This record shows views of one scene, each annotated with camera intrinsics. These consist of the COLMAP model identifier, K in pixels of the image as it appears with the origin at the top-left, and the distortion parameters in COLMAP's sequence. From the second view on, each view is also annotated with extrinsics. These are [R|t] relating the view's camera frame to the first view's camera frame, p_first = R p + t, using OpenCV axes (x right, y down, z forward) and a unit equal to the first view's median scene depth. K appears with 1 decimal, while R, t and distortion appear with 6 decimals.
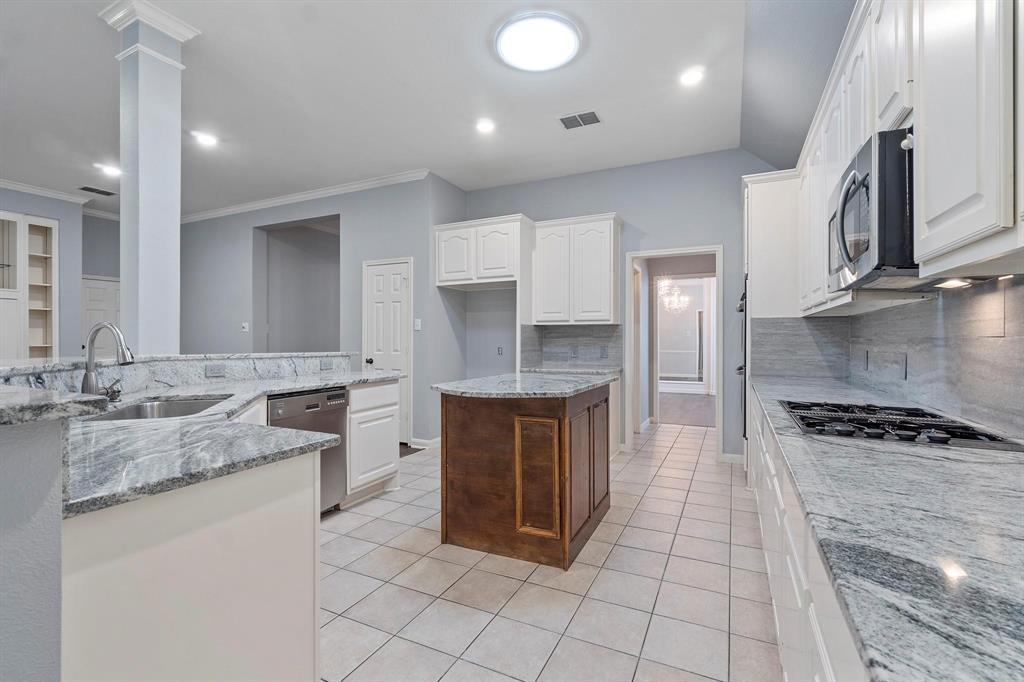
lens RADIAL K [[456.1, 0, 514.7], [0, 456.1, 338.9], [0, 0, 1]] dist [0.001545, 0.000029]
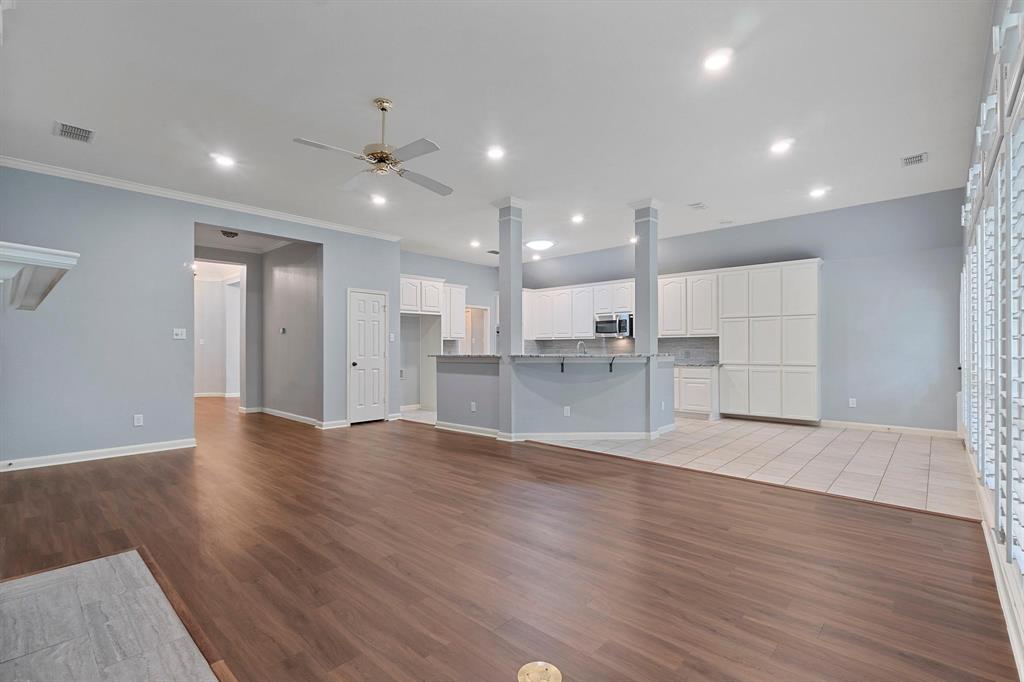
lens RADIAL K [[456.1, 0, 514.7], [0, 456.1, 338.9], [0, 0, 1]] dist [0.001545, 0.000029]
pose [[0.288335, 0.017045, 0.957378, -1.641145], [0.003252, 0.999818, -0.018780, 0.002863], [-0.957524, 0.008528, 0.288227, 0.194988]]
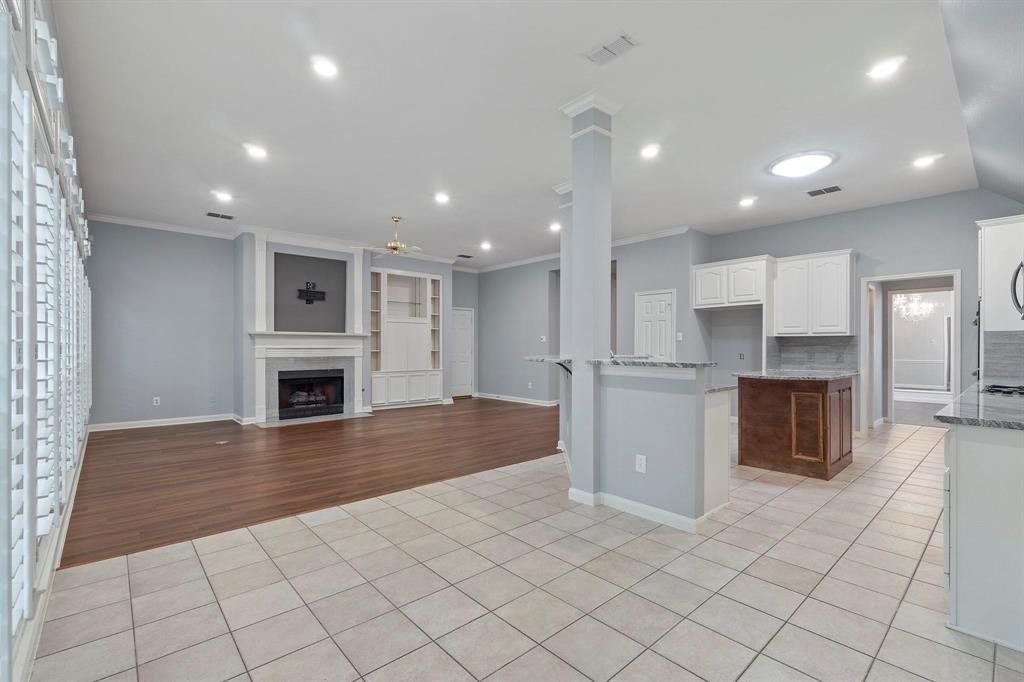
lens RADIAL K [[453.2, 0, 511.6], [0, 453.2, 347.2], [0, 0, 1]] dist [0.001214, -0.000108]
pose [[0.923542, 0.001264, -0.383496, -0.166321], [-0.000815, 0.999999, 0.001333, -0.000914], [0.383498, -0.000918, 0.923541, -0.521342]]
